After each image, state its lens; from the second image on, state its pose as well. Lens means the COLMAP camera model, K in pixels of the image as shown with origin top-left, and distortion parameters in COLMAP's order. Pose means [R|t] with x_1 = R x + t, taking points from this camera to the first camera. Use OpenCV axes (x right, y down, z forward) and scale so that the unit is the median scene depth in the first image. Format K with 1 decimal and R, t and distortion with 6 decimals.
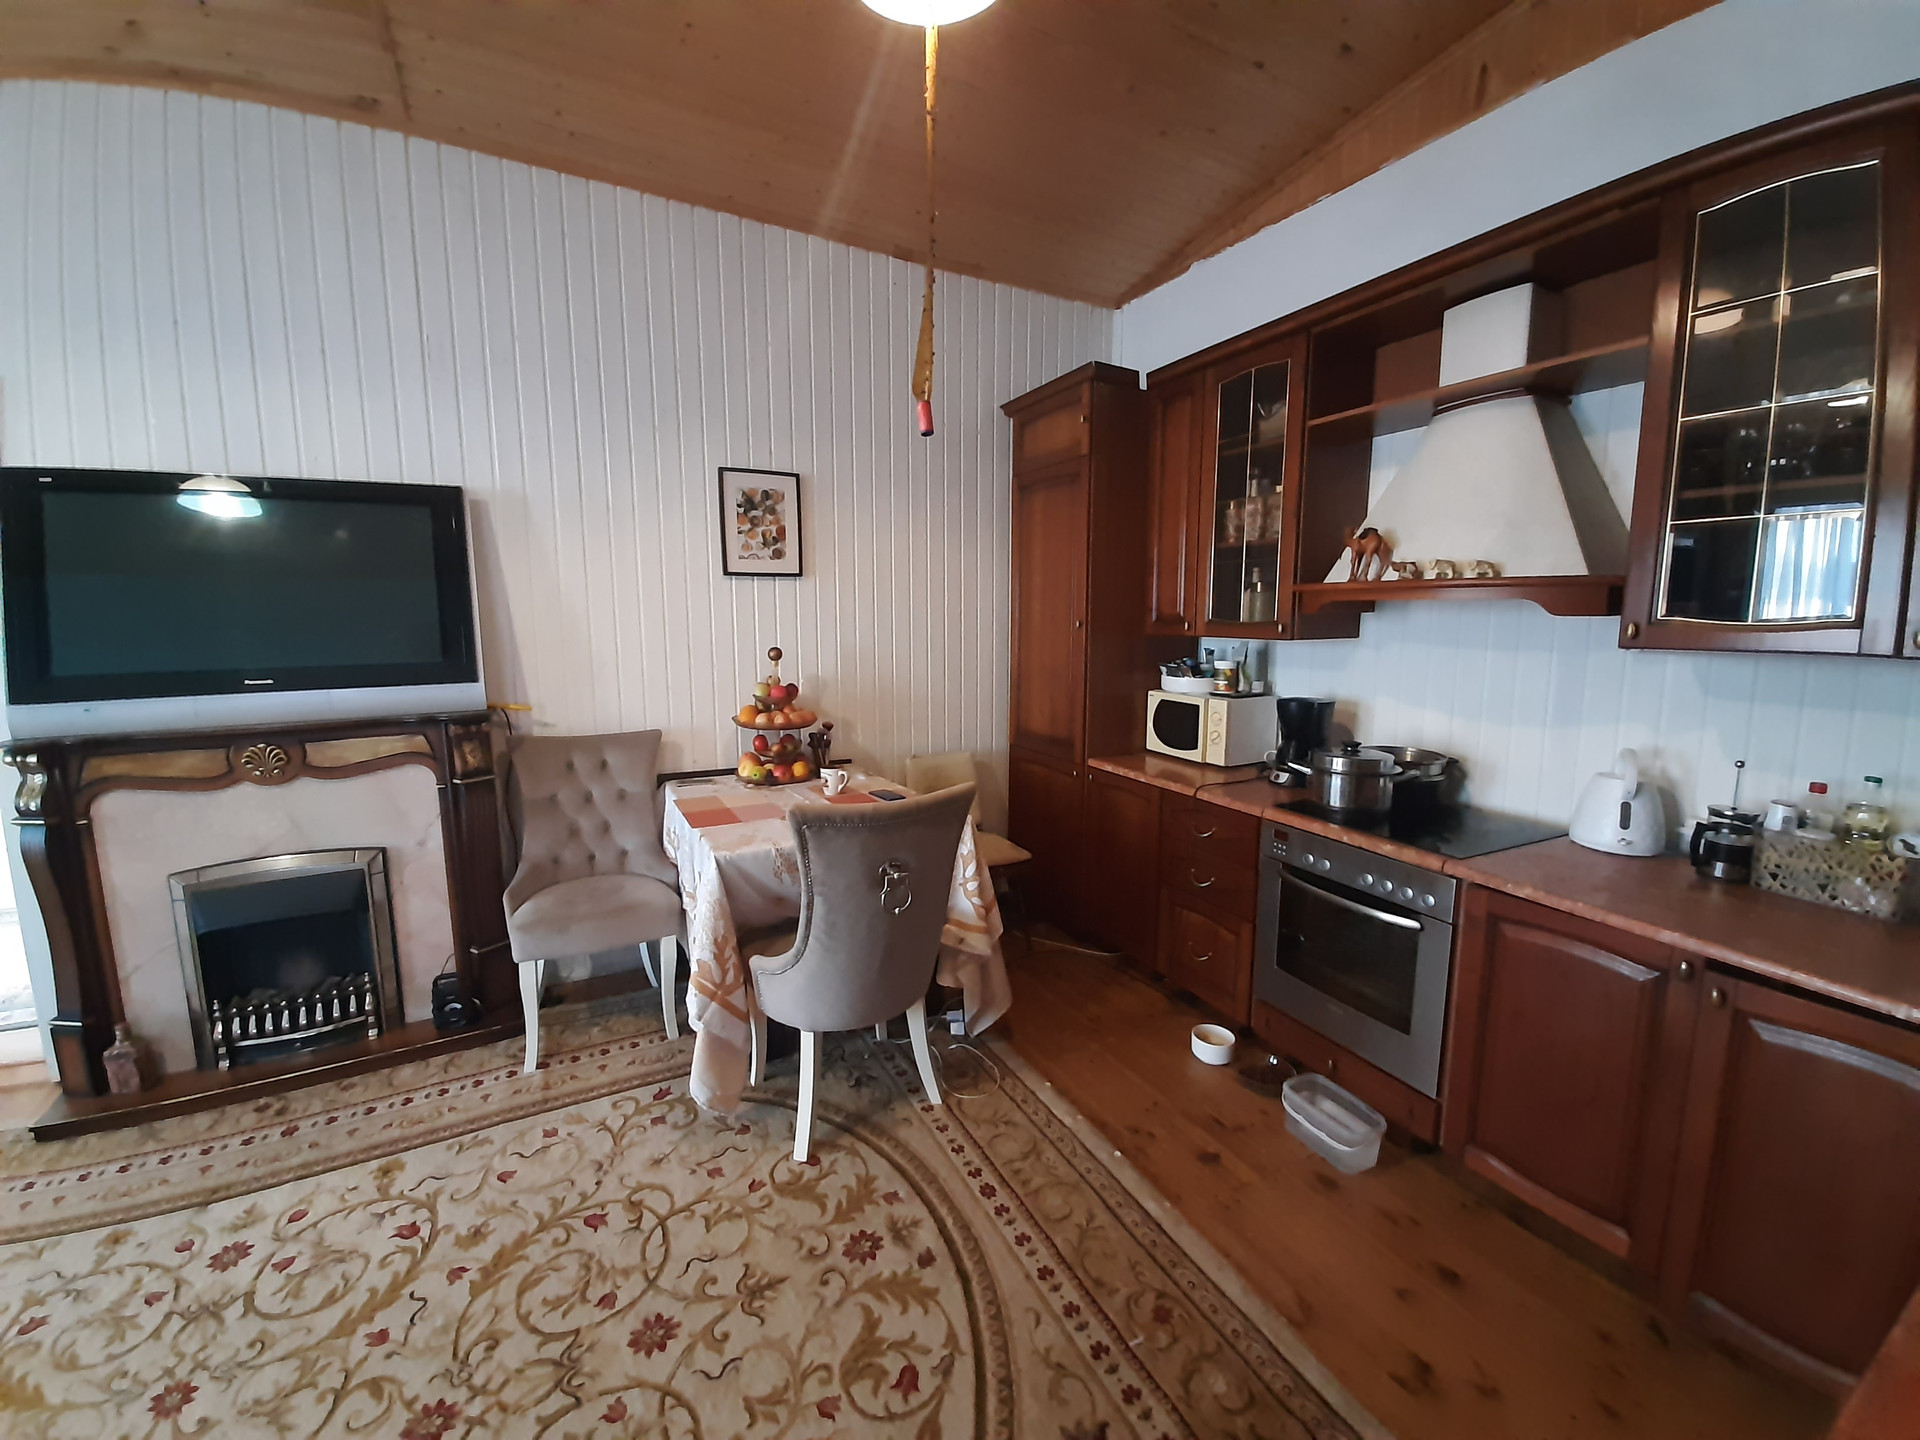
lens RADIAL K [[747.4, 0, 968.1], [0, 747.4, 714.2], [0, 0, 1]] dist [0.018247, -0.017380]
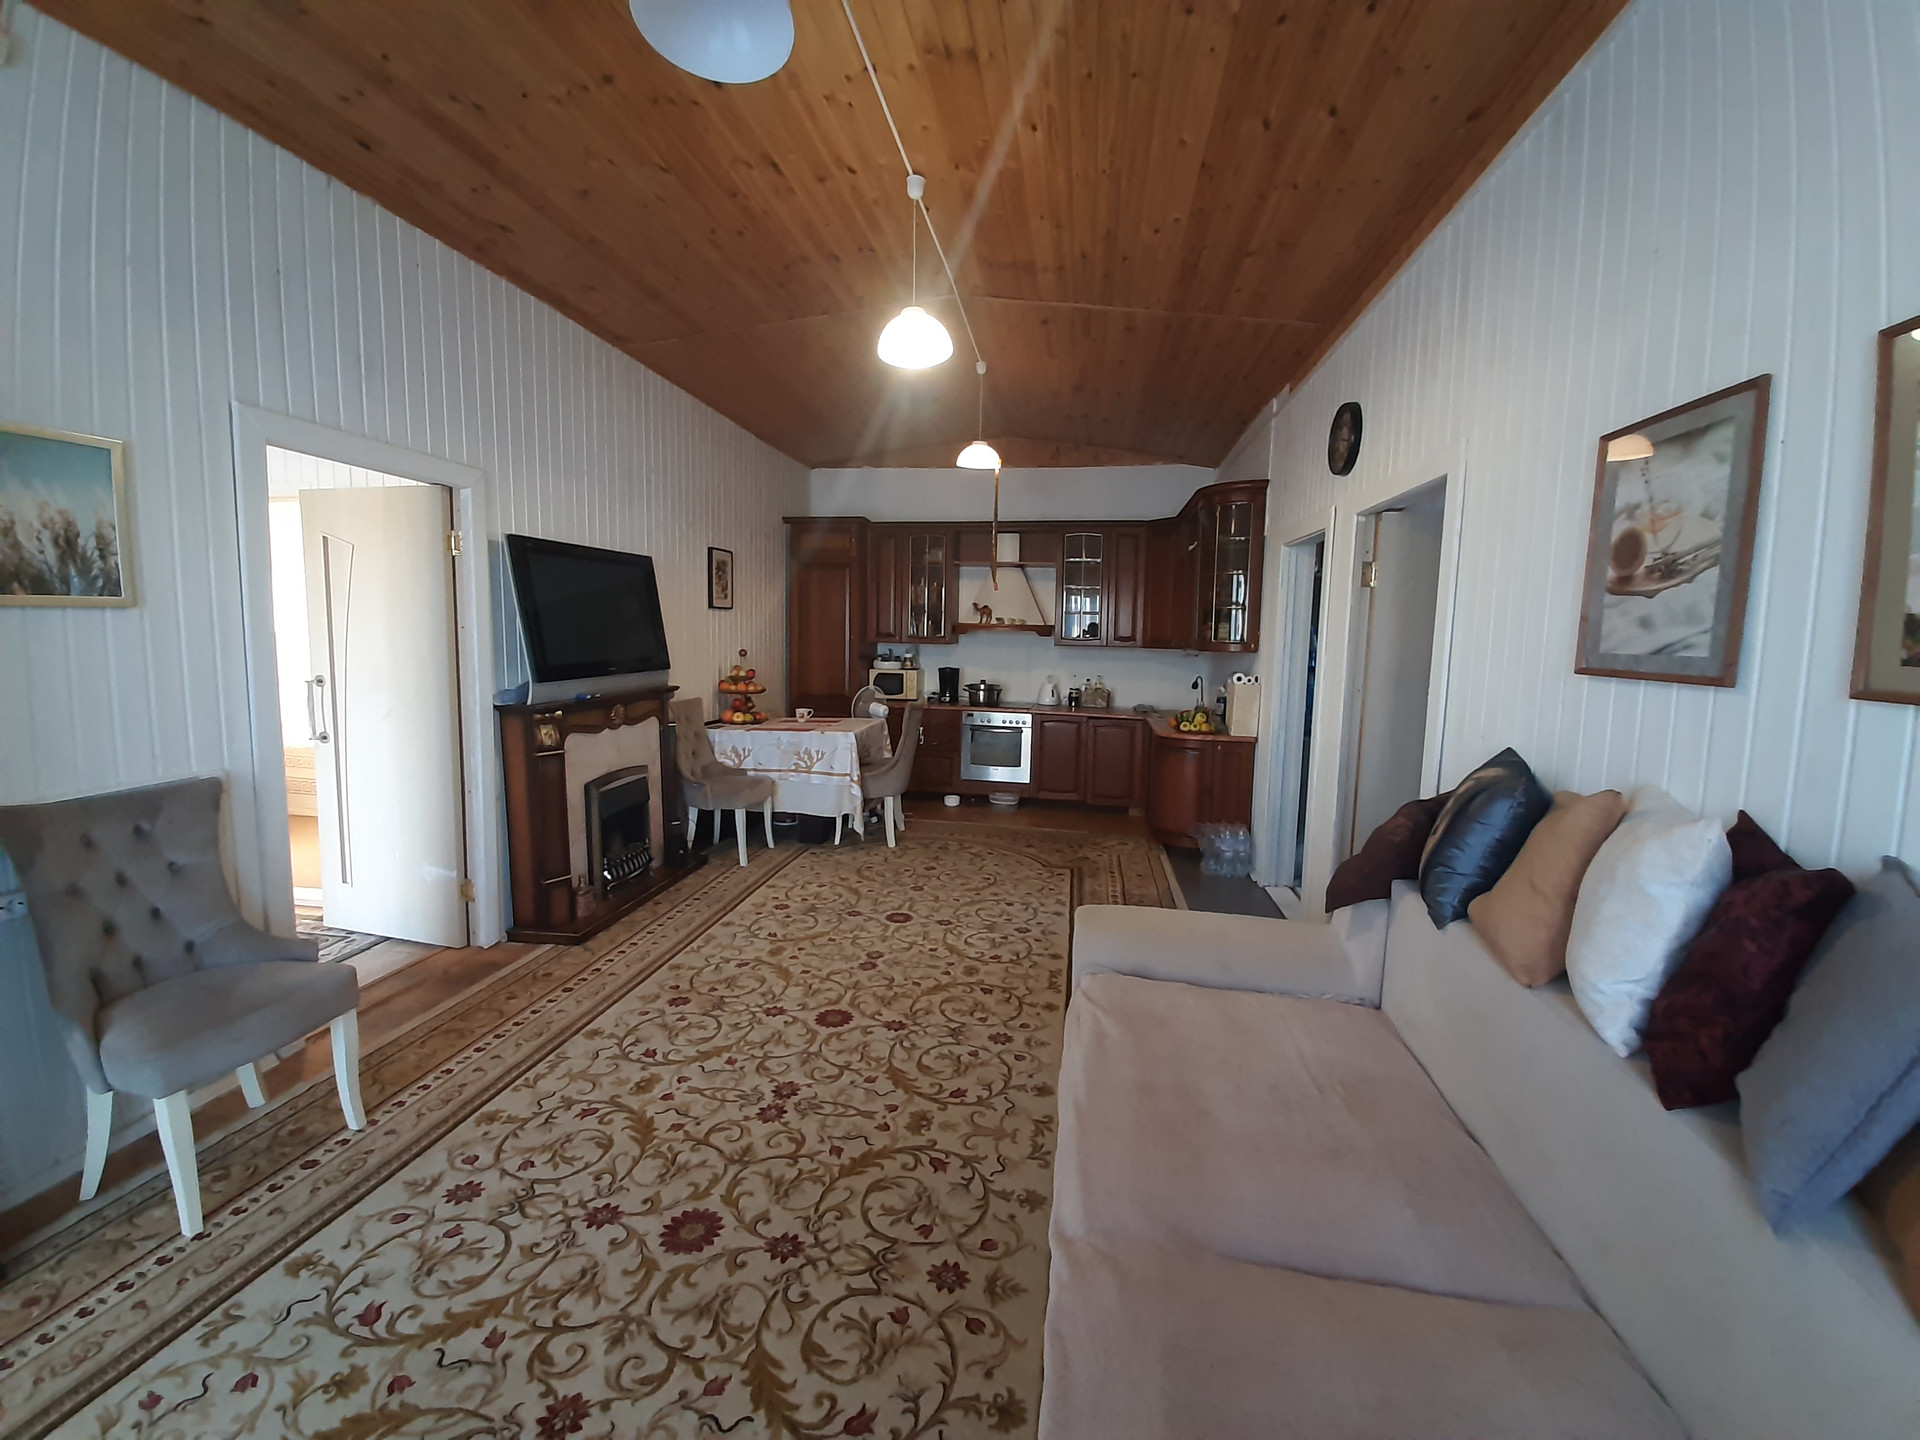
lens RADIAL K [[757.2, 0, 963.9], [0, 757.2, 721.2], [0, 0, 1]] dist [0.019105, -0.017209]
pose [[0.608846, -0.079778, 0.789267, -1.968638], [0.081062, 0.995979, 0.038141, 0.080166], [-0.789136, 0.040757, 0.612864, -0.756432]]
